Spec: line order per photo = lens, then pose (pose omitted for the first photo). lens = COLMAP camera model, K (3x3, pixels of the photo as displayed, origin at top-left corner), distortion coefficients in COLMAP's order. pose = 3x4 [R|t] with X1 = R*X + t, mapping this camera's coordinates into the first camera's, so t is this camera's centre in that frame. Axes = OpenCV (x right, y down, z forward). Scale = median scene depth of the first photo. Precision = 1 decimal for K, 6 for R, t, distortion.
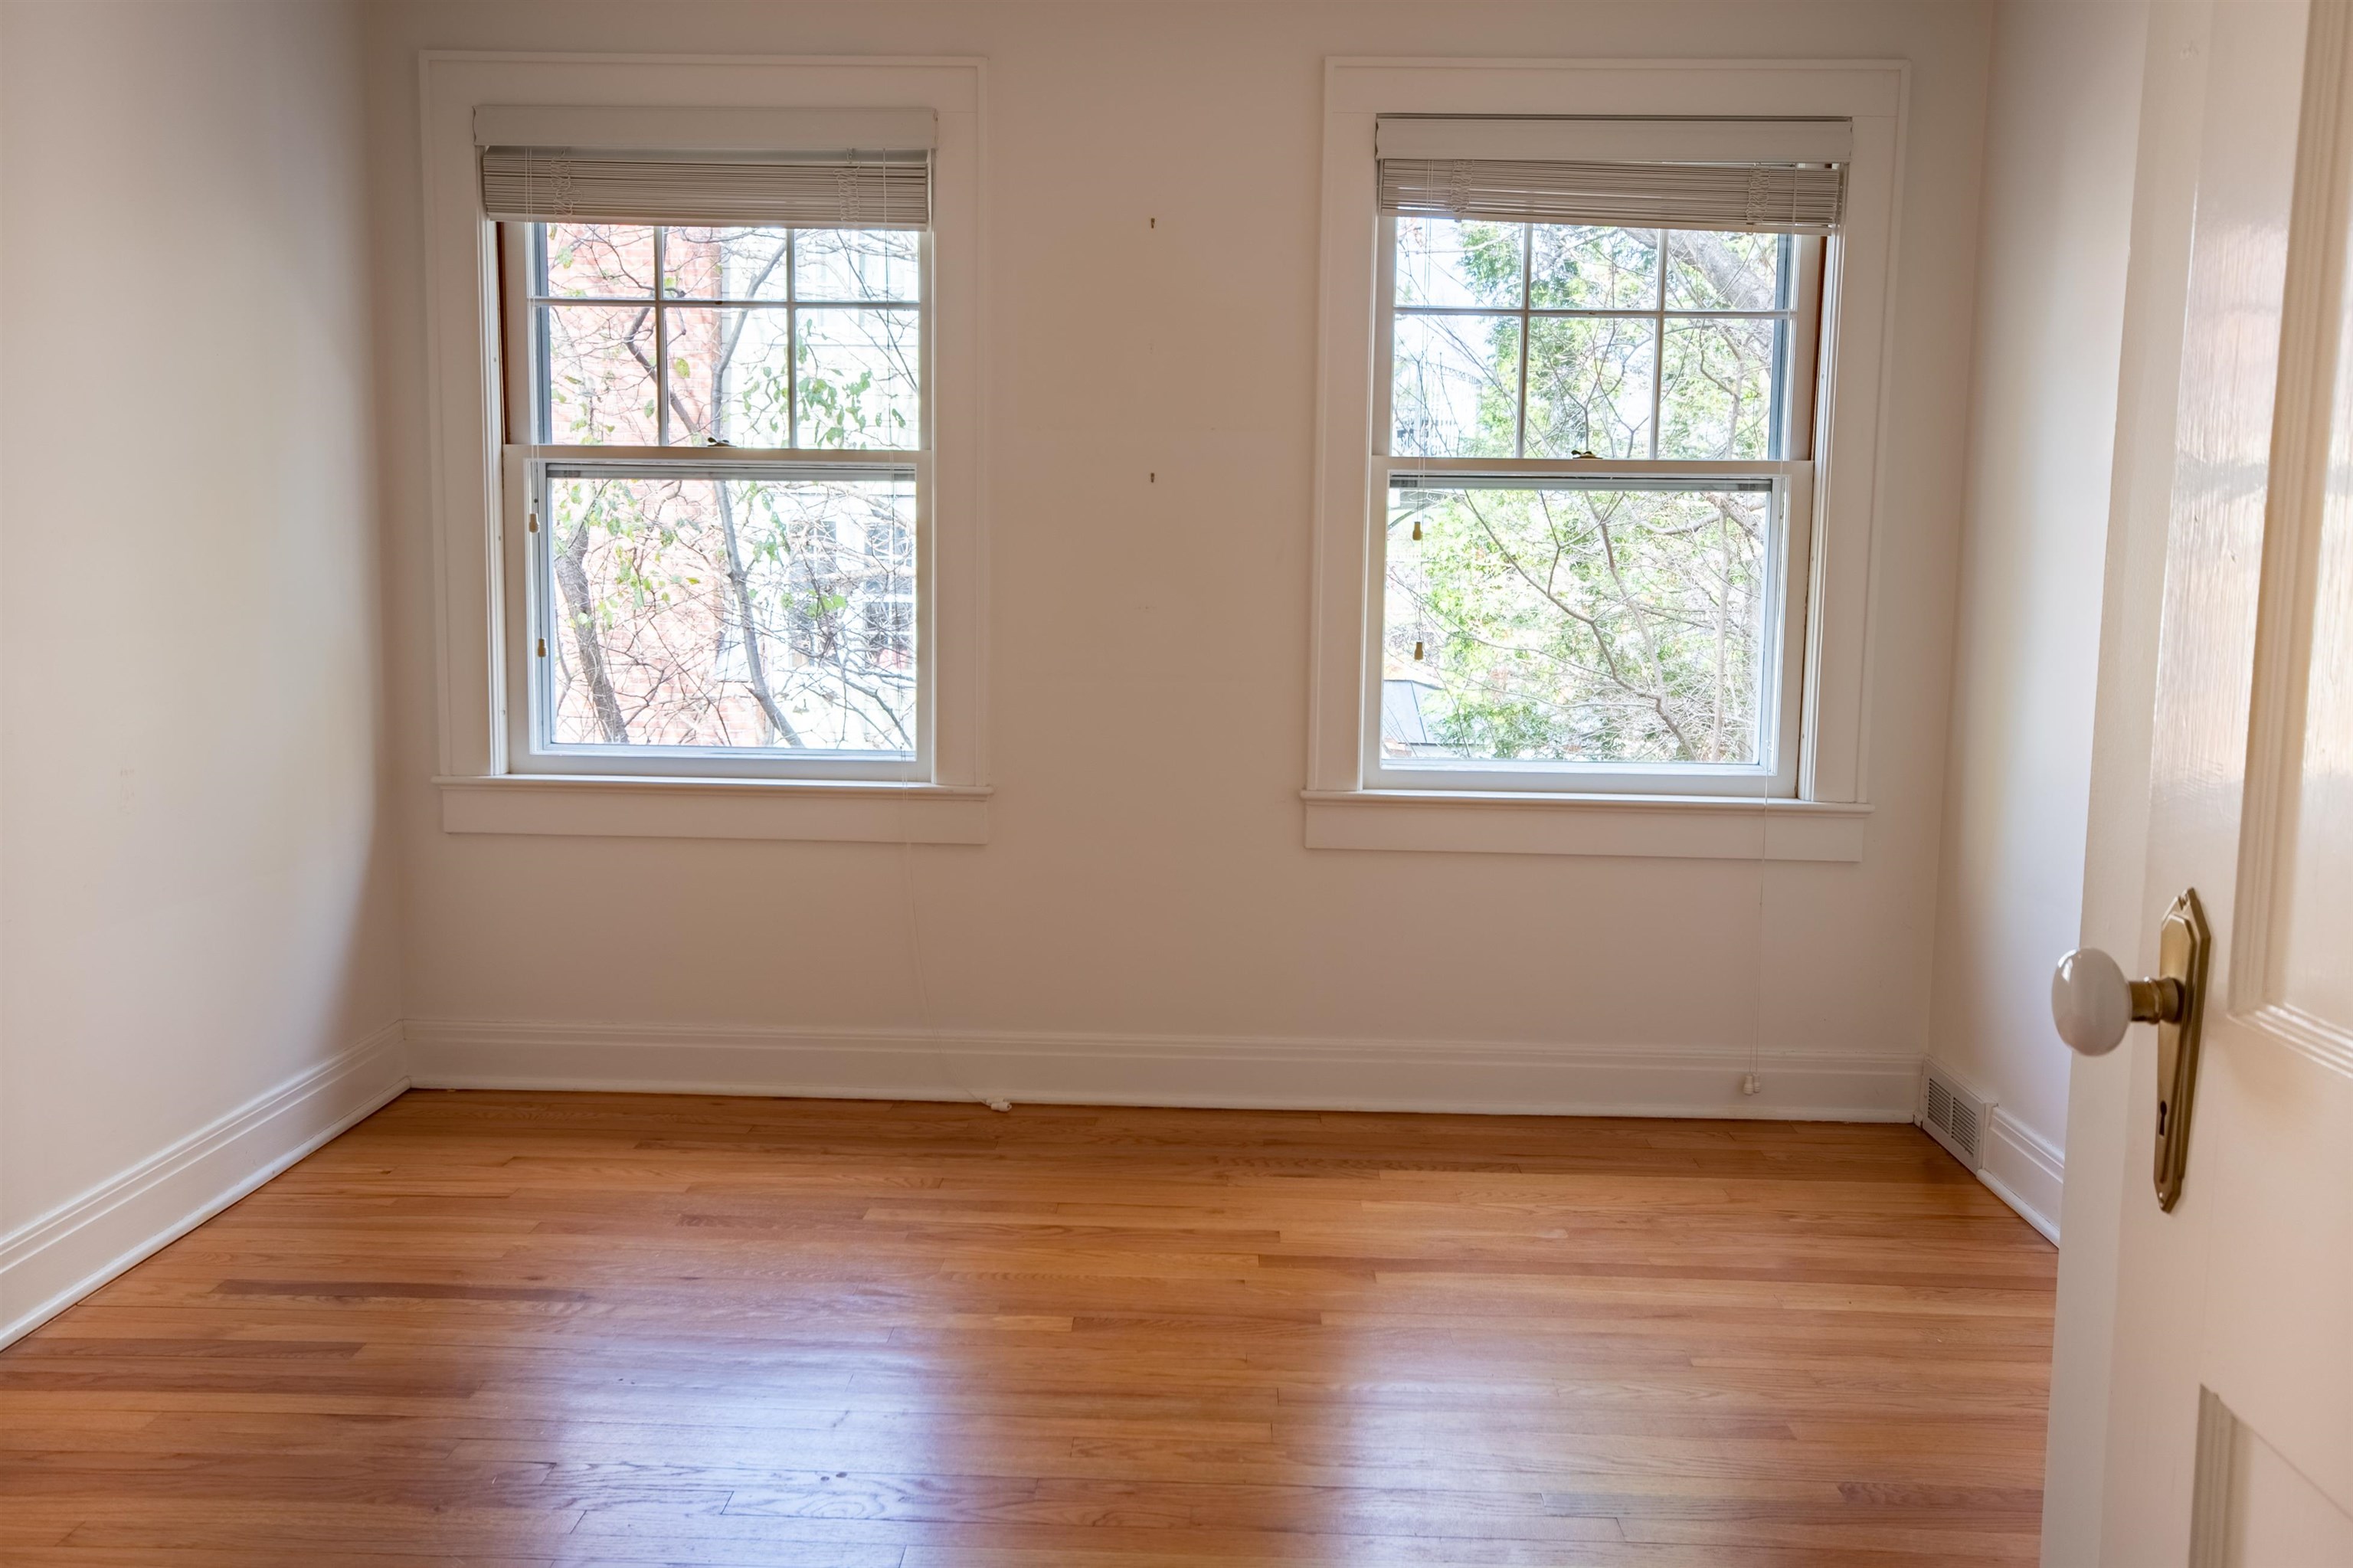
lens RADIAL K [[2251.3, 0, 1179.9], [0, 2251.3, 787.5], [0, 0, 1]] dist [0.080502, 0.000000]
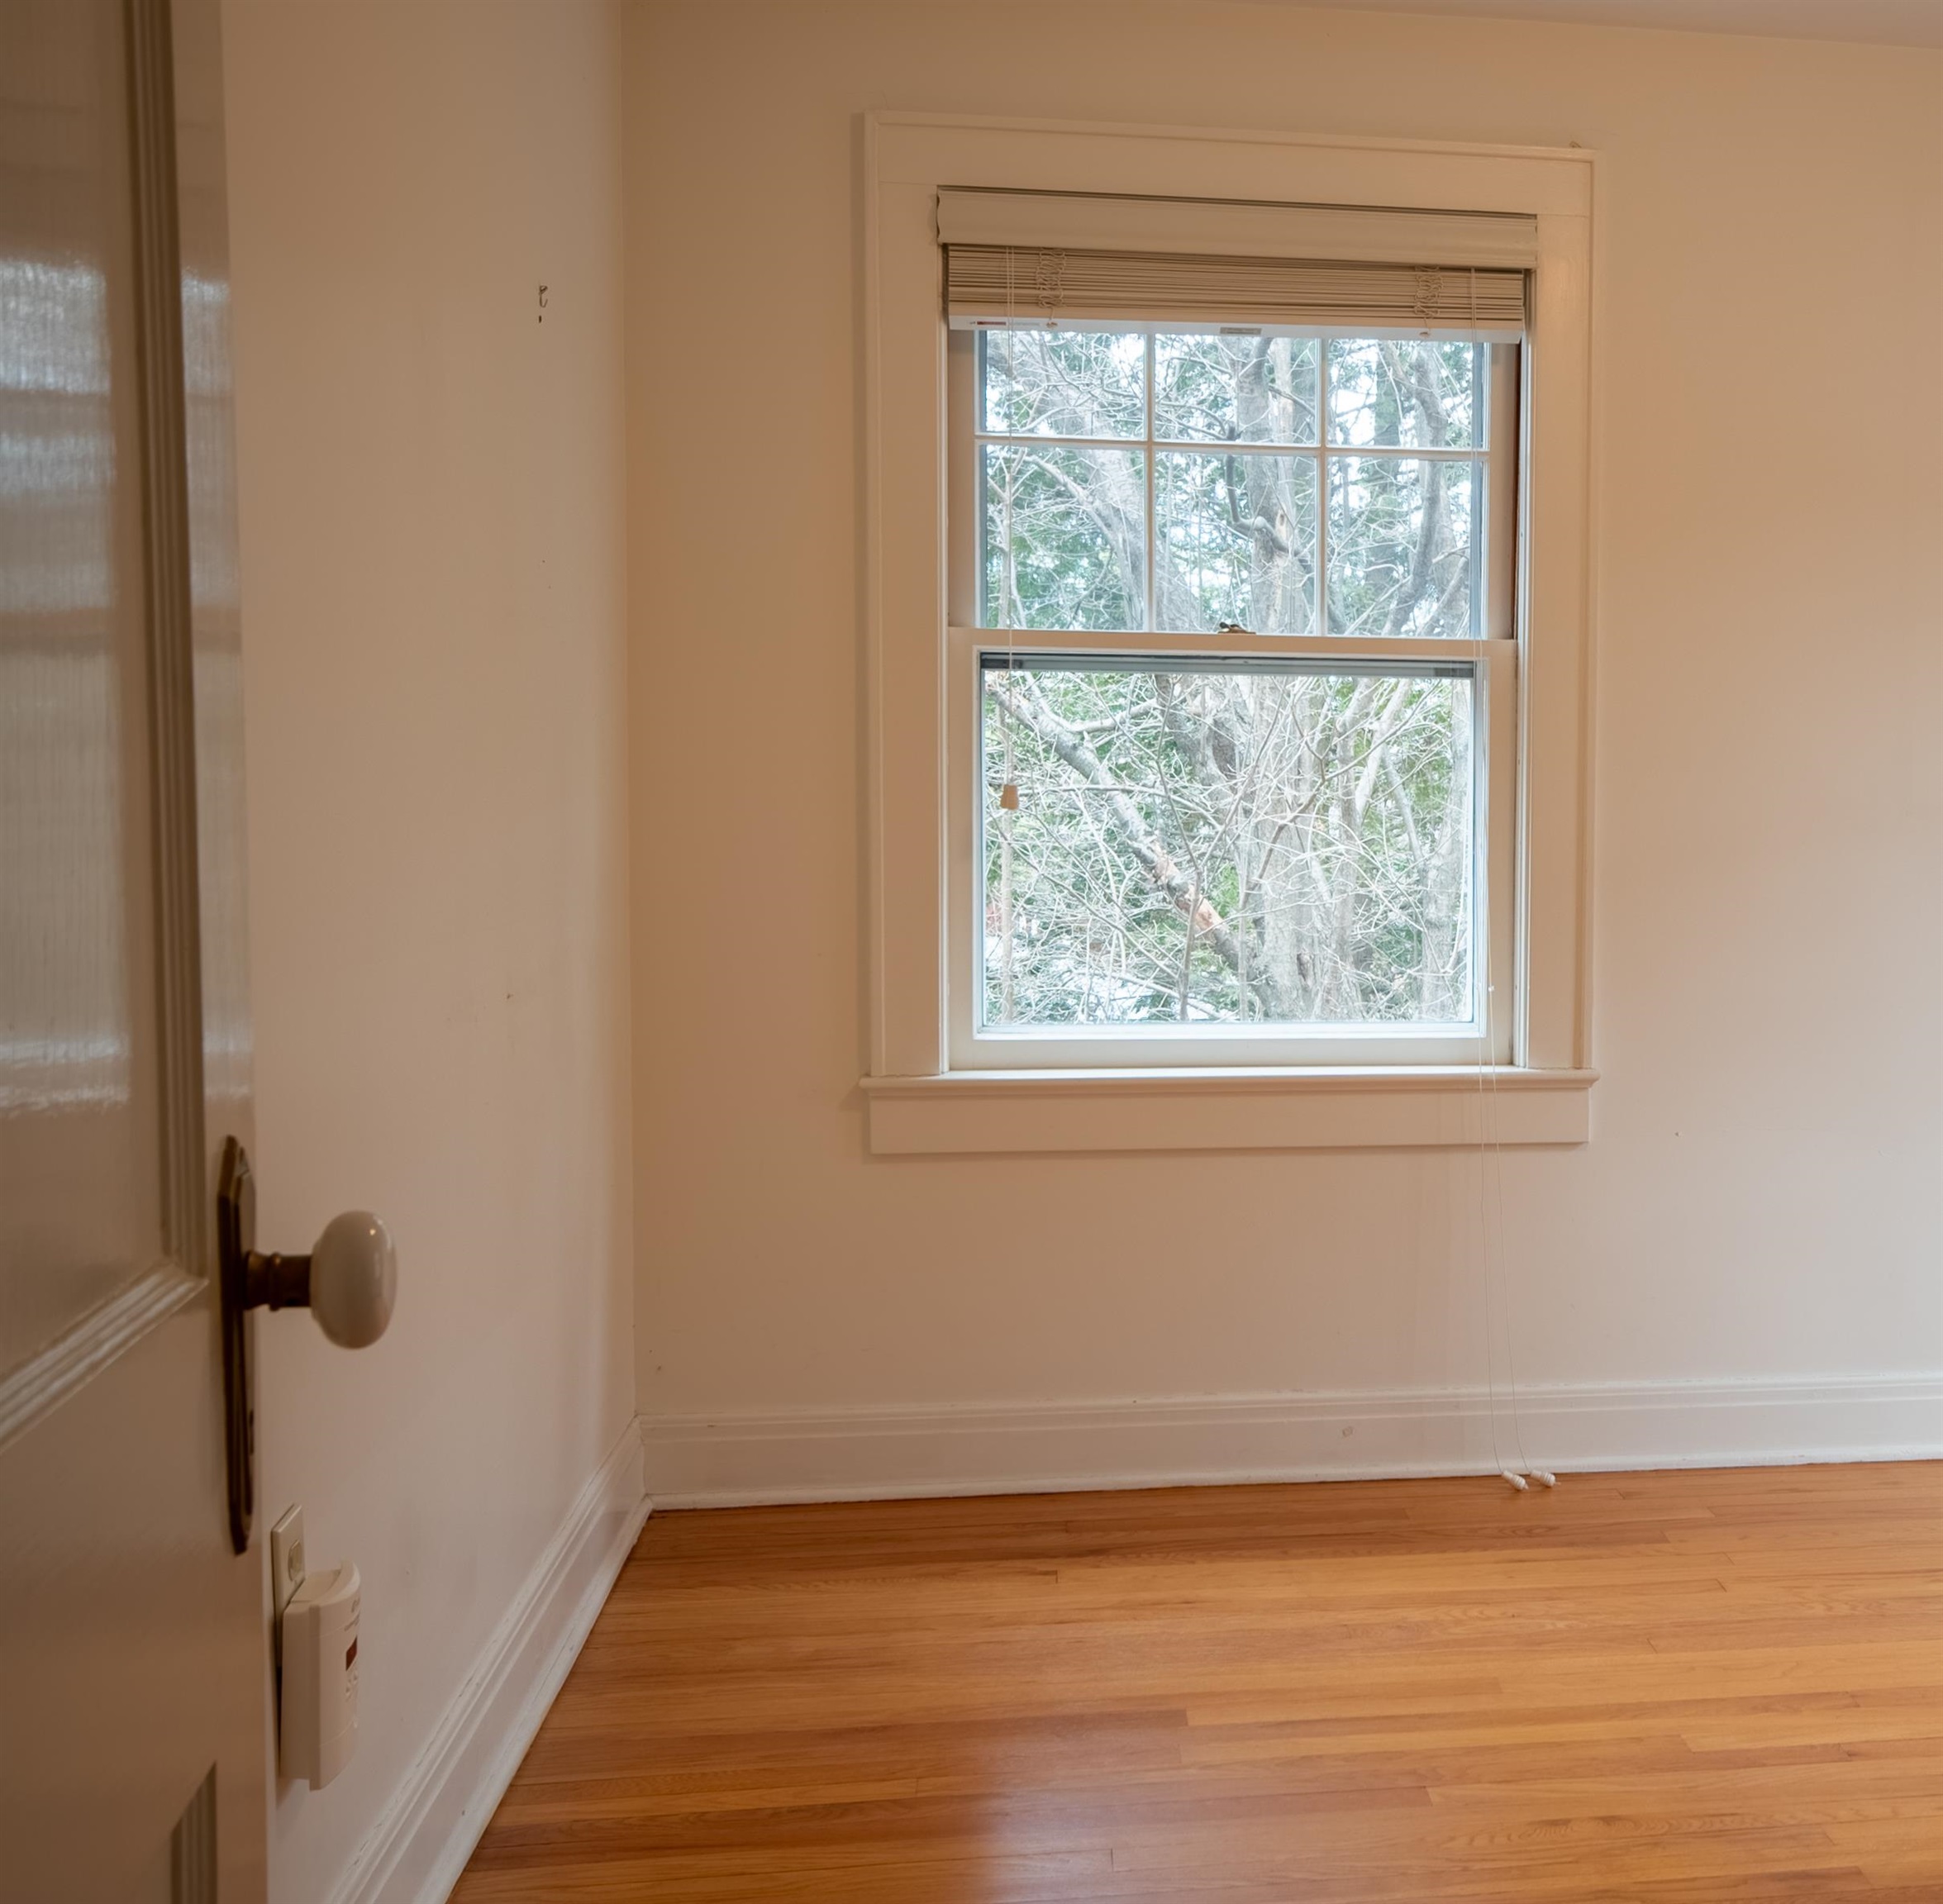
lens RADIAL K [[3068.5, 0, 956.3], [0, 3068.5, 943.6], [0, 0, 1]] dist [-0.034953, 0.000000]
pose [[0.969507, -0.019682, 0.244273, -0.174837], [0.029741, 0.998852, -0.037559, -0.003415], [-0.243254, 0.043679, 0.968979, 0.012442]]
